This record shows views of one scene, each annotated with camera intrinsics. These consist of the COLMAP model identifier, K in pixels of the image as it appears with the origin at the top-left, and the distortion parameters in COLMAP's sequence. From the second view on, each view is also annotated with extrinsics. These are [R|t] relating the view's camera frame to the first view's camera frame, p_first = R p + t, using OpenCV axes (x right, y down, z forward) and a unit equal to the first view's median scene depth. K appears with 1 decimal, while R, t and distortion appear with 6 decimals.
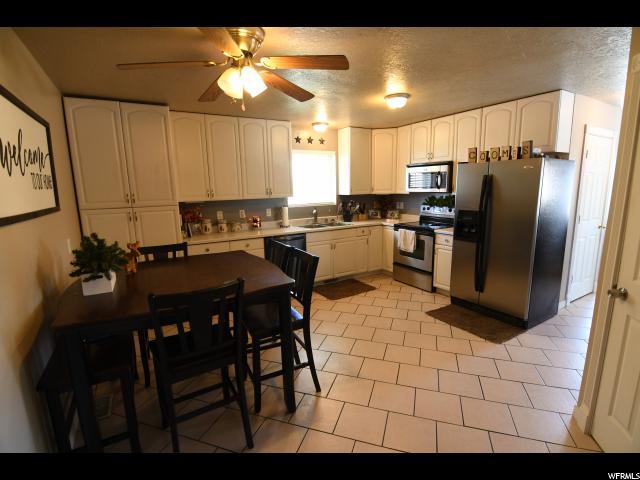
lens RADIAL K [[316.8, 0, 320.0], [0, 316.8, 240.0], [0, 0, 1]] dist [0.001979, 0.000136]
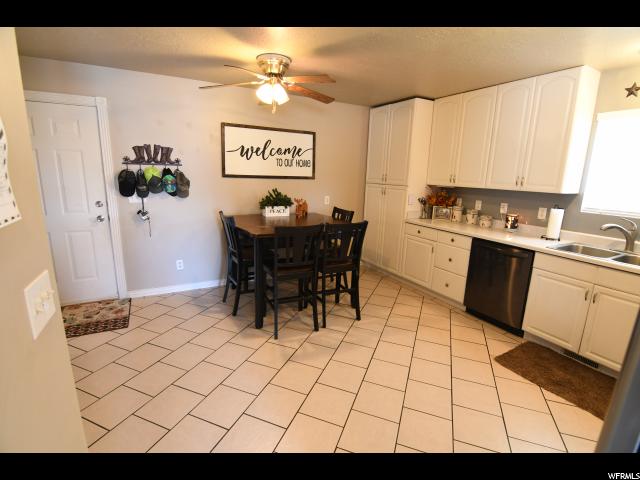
lens RADIAL K [[316.8, 0, 320.0], [0, 316.8, 240.0], [0, 0, 1]] dist [0.001979, 0.000136]
pose [[-0.048531, 0.236477, -0.970424, 0.710467], [-0.199556, 0.949685, 0.241403, -0.135705], [0.978684, 0.205370, 0.001101, 0.719238]]
